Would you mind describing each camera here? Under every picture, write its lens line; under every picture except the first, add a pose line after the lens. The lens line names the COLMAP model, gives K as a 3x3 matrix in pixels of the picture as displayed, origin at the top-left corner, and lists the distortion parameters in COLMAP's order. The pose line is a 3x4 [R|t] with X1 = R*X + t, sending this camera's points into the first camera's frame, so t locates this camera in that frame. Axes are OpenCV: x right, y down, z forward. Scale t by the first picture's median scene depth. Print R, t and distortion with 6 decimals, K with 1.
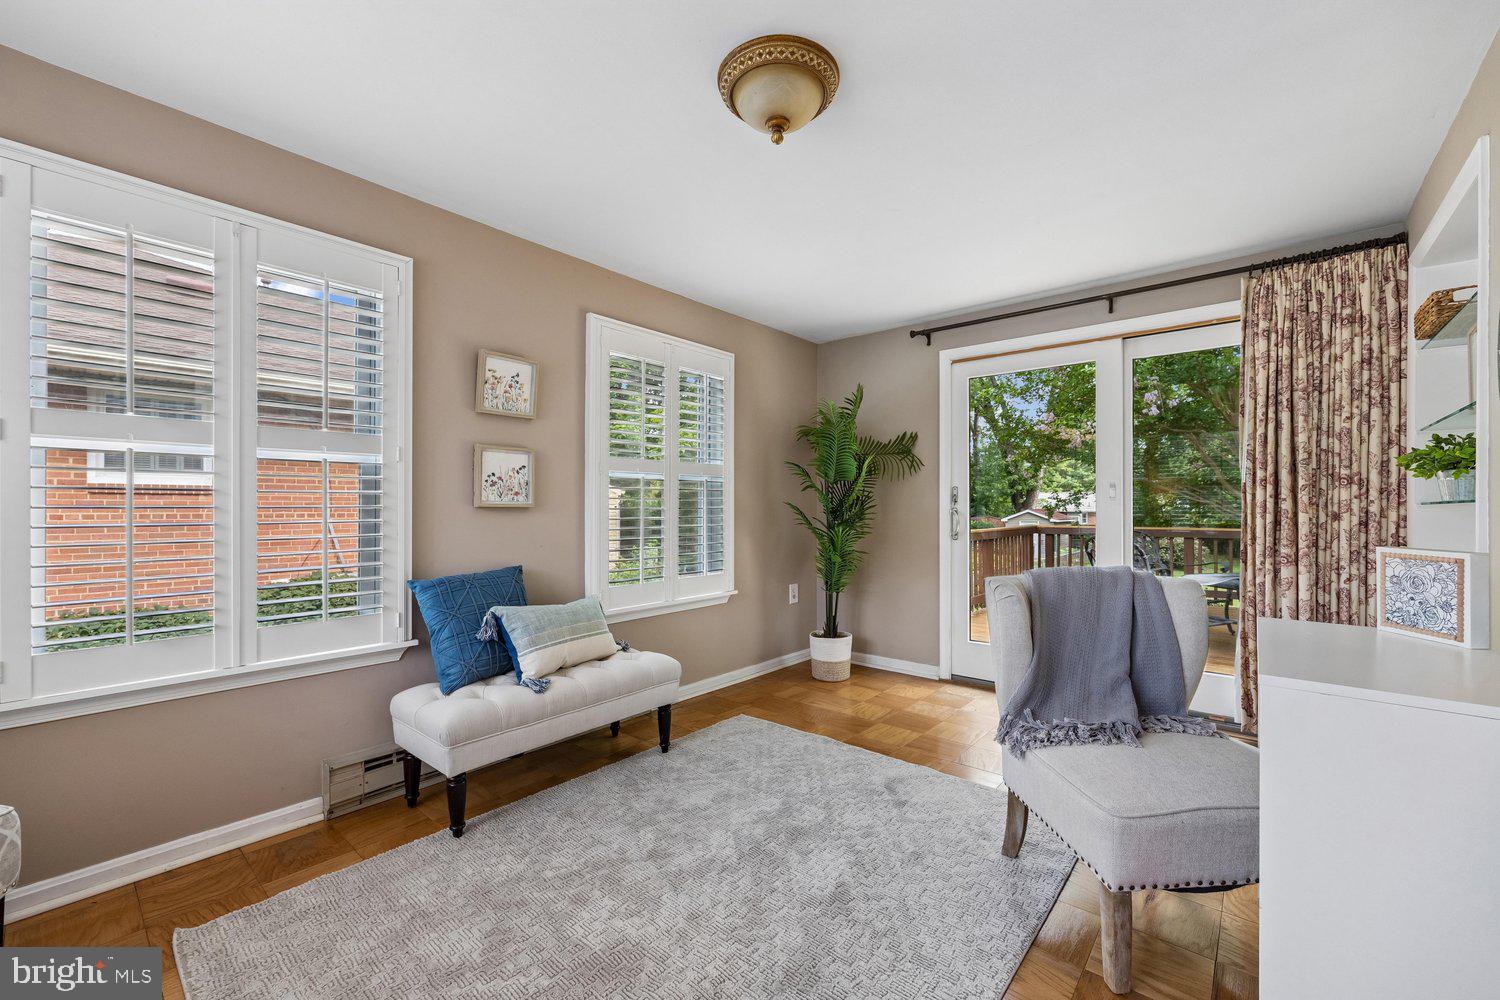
lens RADIAL K [[646.5, 0, 750.0], [0, 646.5, 500.0], [0, 0, 1]] dist [0.001309, 0.000258]
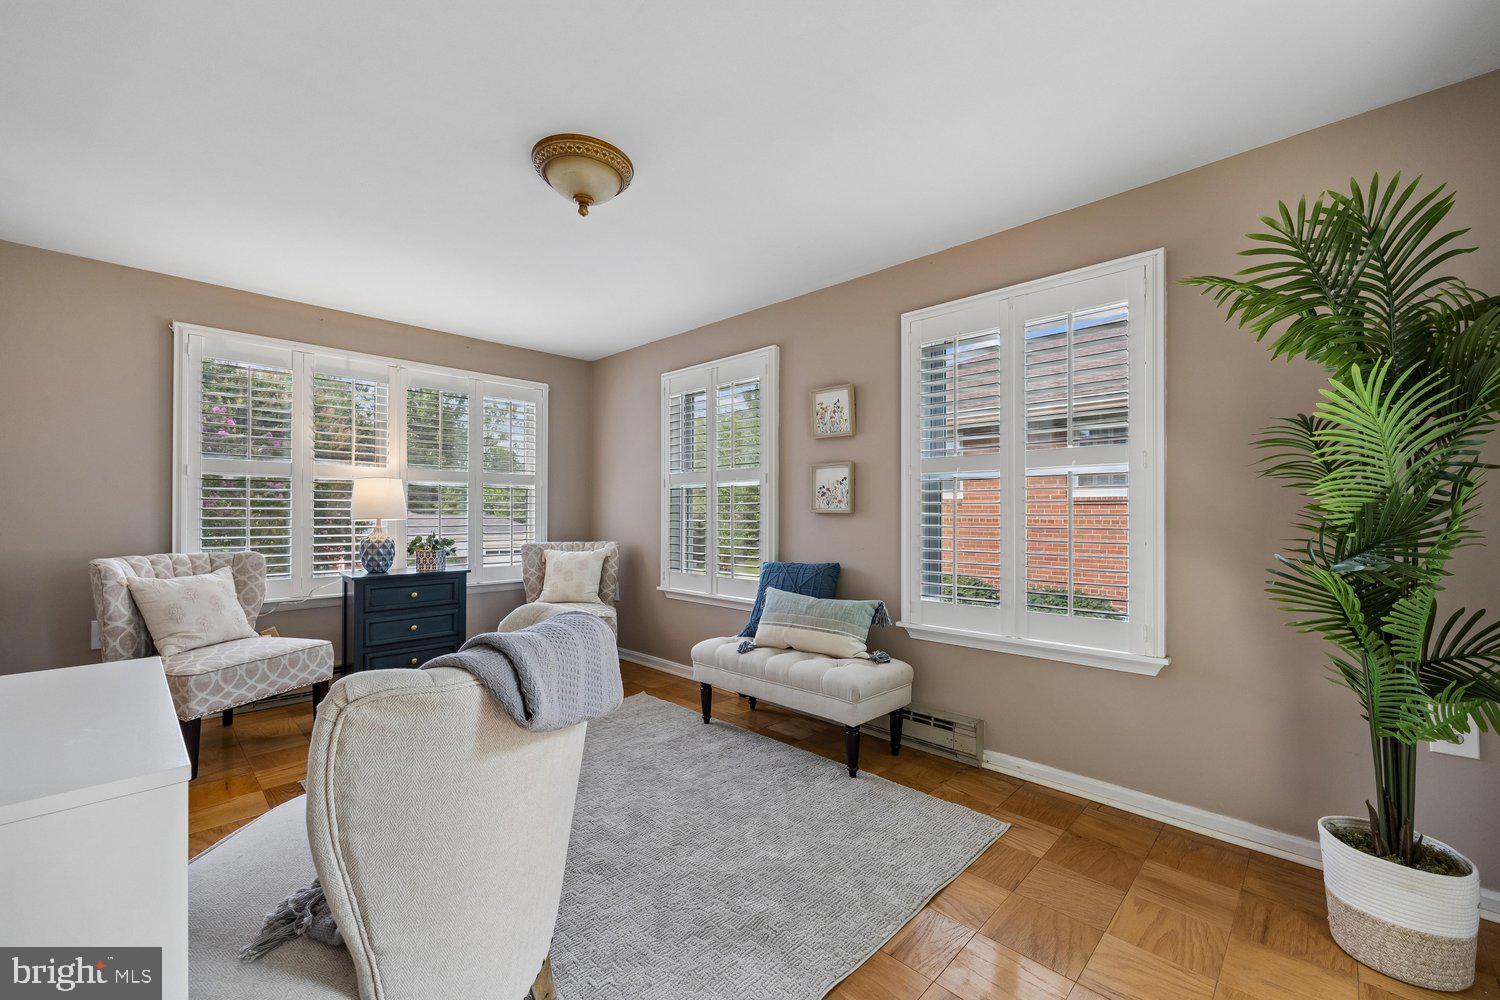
lens RADIAL K [[606.2, 0, 750.7], [0, 606.2, 511.3], [0, 0, 1]] dist [-0.000890, -0.000091]
pose [[-0.098943, -0.006797, -0.995070, 0.742117], [0.008469, 0.999935, -0.007672, 0.014730], [0.995057, -0.009186, -0.098879, 0.935533]]
